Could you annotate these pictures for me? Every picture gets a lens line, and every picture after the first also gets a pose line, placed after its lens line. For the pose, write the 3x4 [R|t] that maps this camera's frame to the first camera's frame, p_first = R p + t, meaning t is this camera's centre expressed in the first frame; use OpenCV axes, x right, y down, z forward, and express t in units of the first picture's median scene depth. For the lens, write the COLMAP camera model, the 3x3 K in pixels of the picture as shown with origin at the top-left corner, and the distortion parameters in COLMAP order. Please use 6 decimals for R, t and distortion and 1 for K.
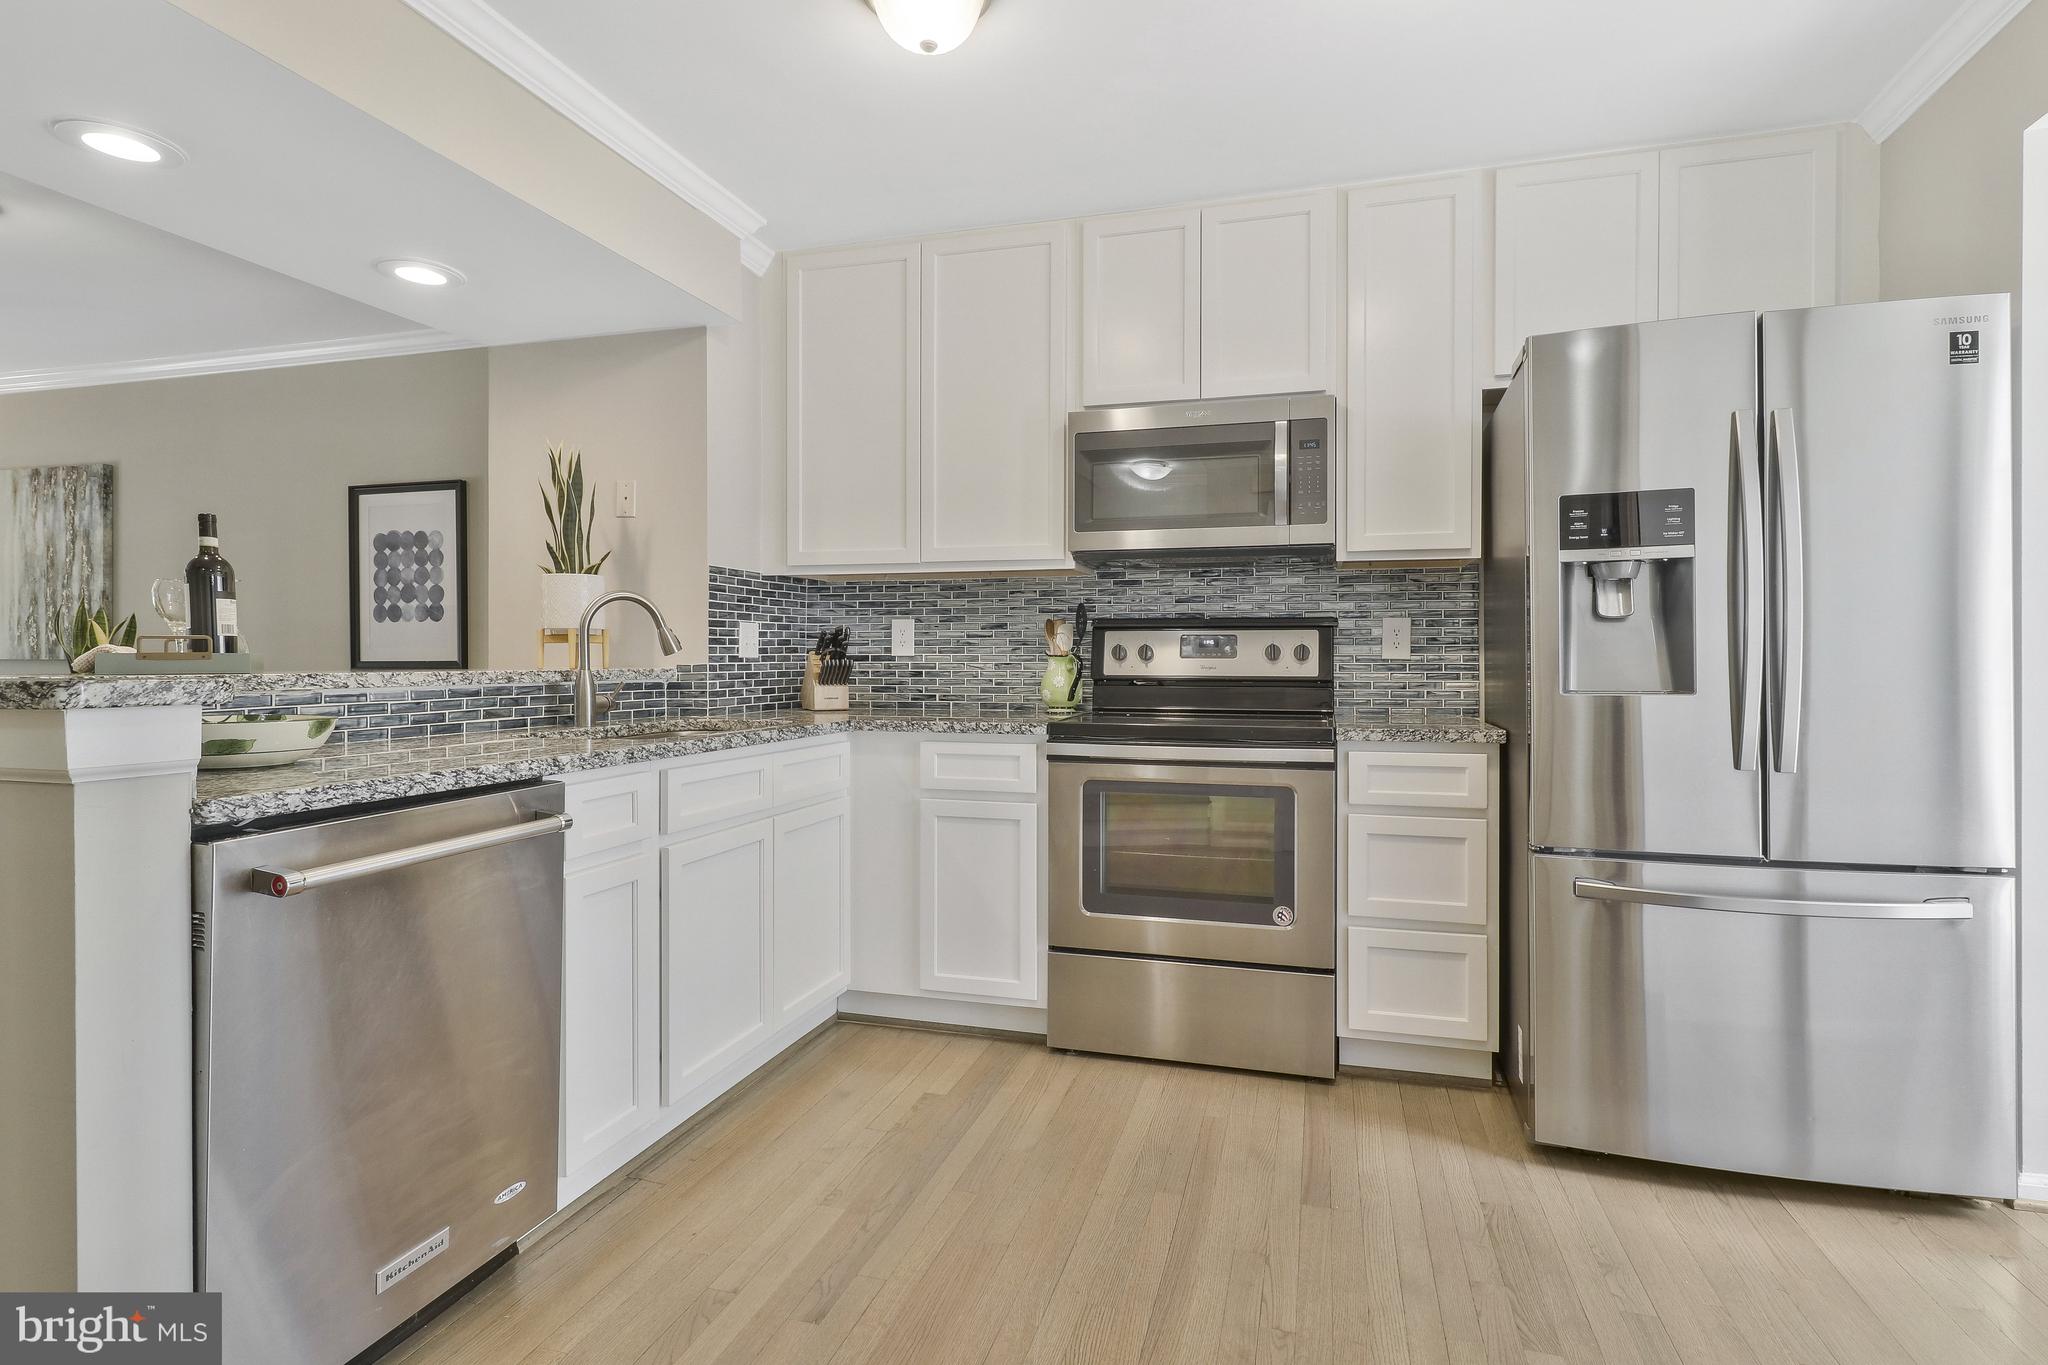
lens RADIAL K [[1026.3, 0, 1026.0], [0, 1026.3, 663.3], [0, 0, 1]] dist [0.003041, 0.001449]
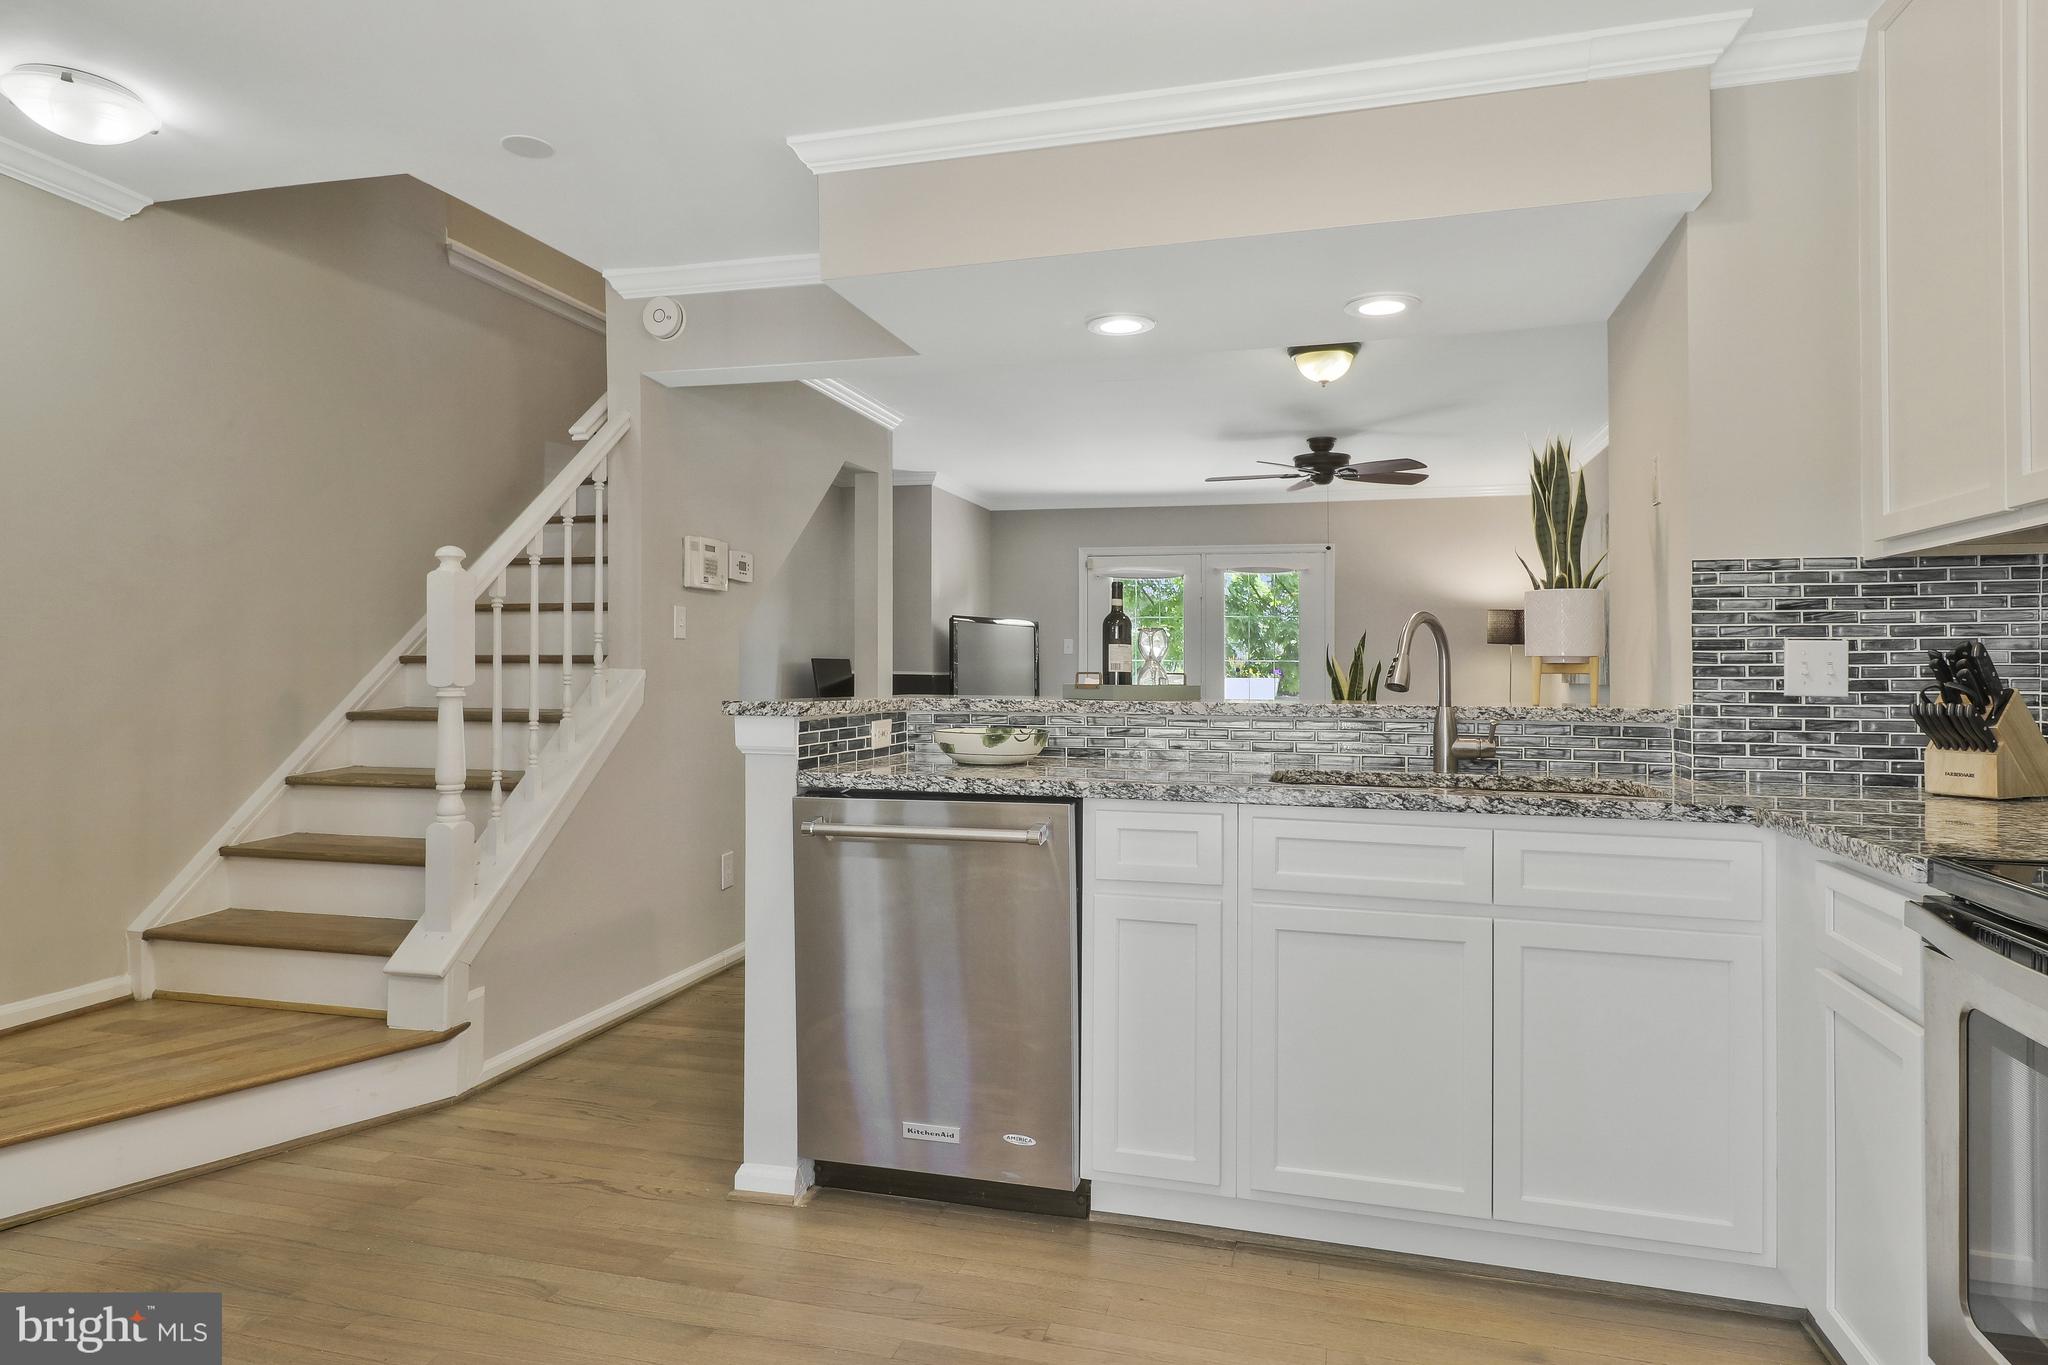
lens RADIAL K [[1184.4, 0, 1022.5], [0, 1184.4, 676.1], [0, 0, 1]] dist [0.021265, 0.000145]
pose [[0.008482, 0.003243, -0.999959, 0.449135], [-0.011470, 0.999929, 0.003146, -0.014571], [0.999898, 0.011443, 0.008518, 0.504322]]
